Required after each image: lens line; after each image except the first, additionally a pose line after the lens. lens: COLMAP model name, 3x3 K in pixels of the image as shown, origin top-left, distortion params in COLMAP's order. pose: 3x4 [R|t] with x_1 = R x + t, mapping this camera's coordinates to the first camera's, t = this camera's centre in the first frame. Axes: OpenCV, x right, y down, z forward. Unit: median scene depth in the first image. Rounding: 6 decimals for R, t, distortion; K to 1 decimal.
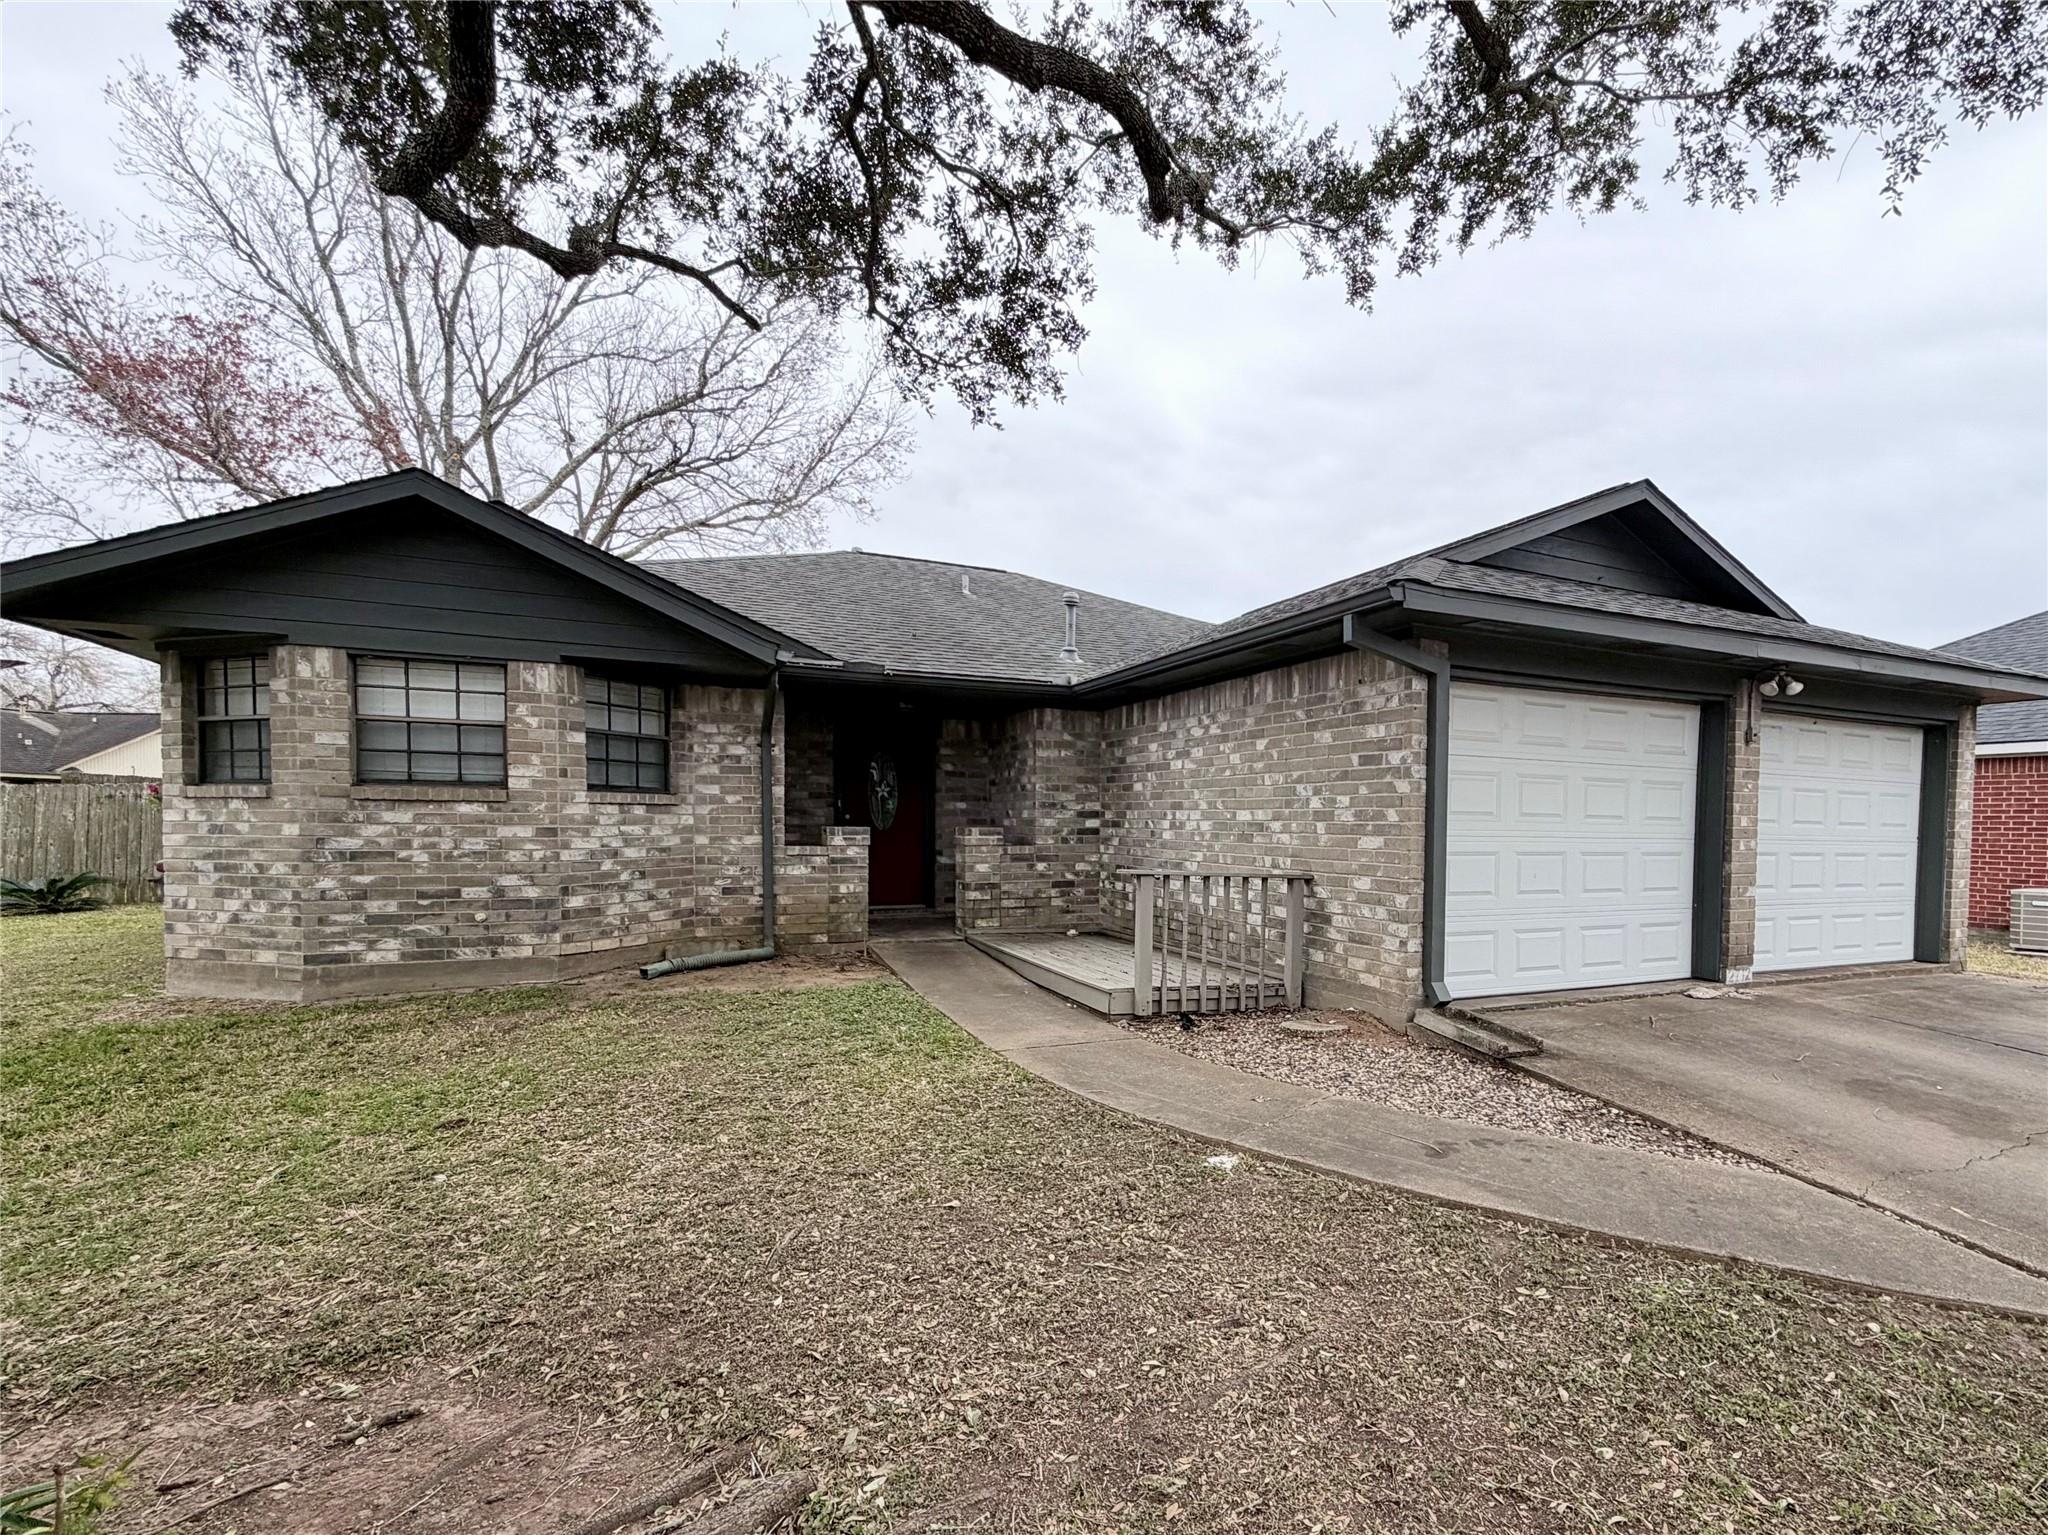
lens RADIAL K [[987.1, 0, 1178.1], [0, 987.1, 864.4], [0, 0, 1]] dist [0.001096, -0.000938]
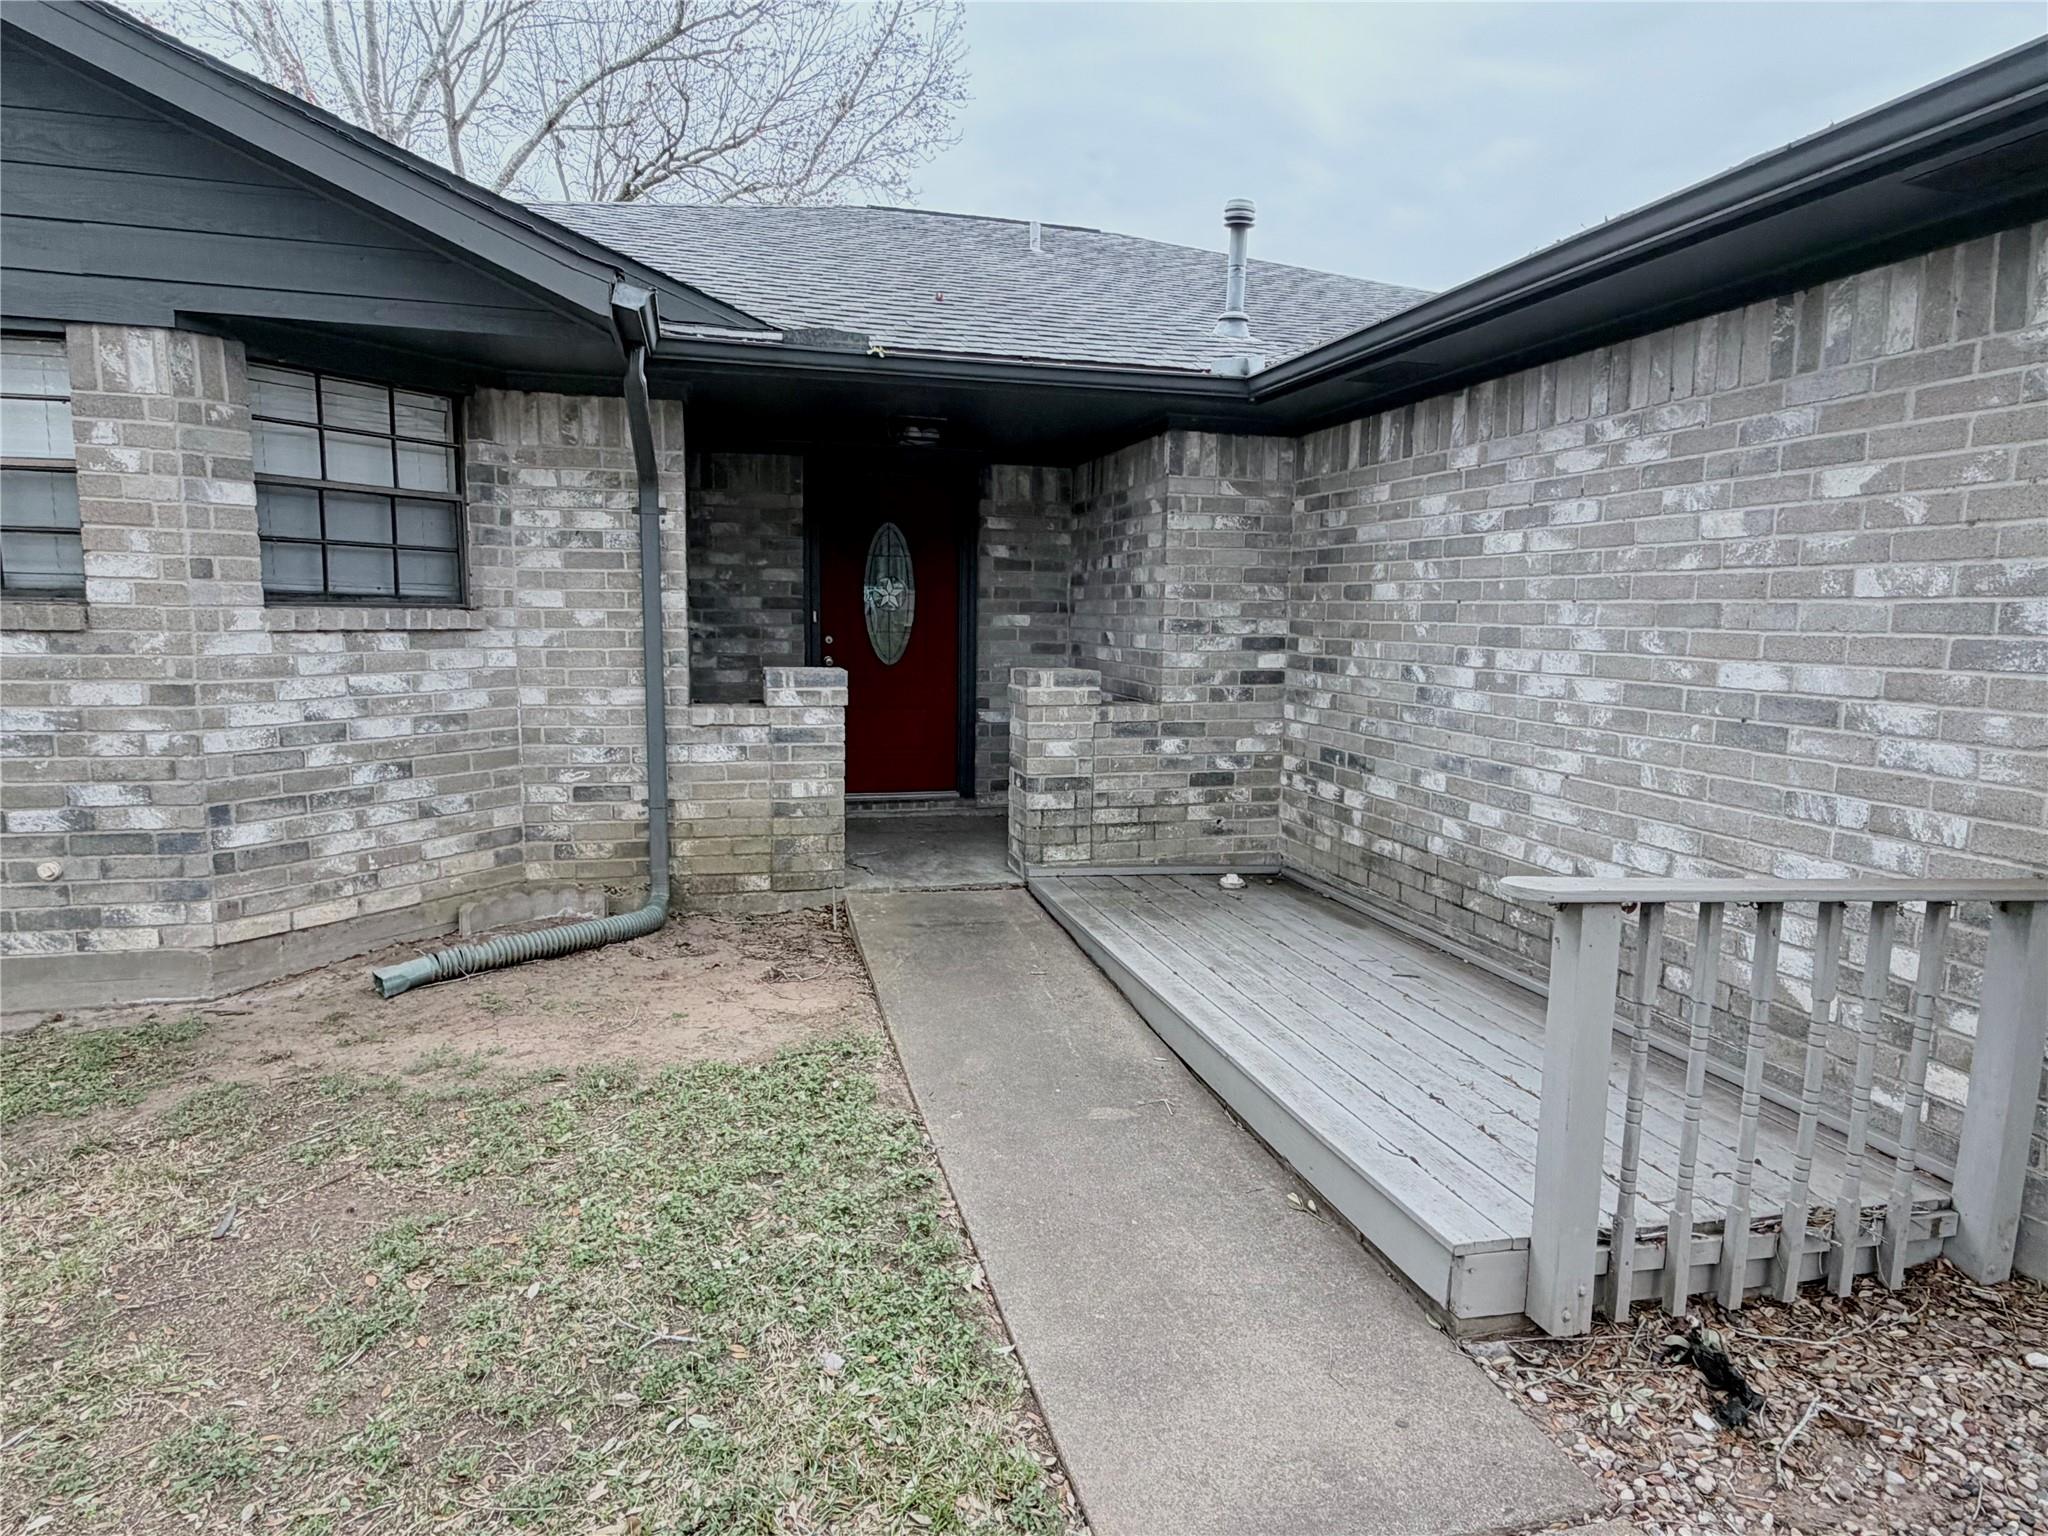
lens RADIAL K [[1153.0, 0, 1024.0], [0, 1153.0, 768.0], [0, 0, 1]] dist [0.002160, 0.001214]
pose [[0.976740, 0.033259, -0.211833, -0.110790], [-0.014589, 0.995916, 0.089100, -0.050159], [0.213932, -0.083937, 0.973236, 0.511657]]
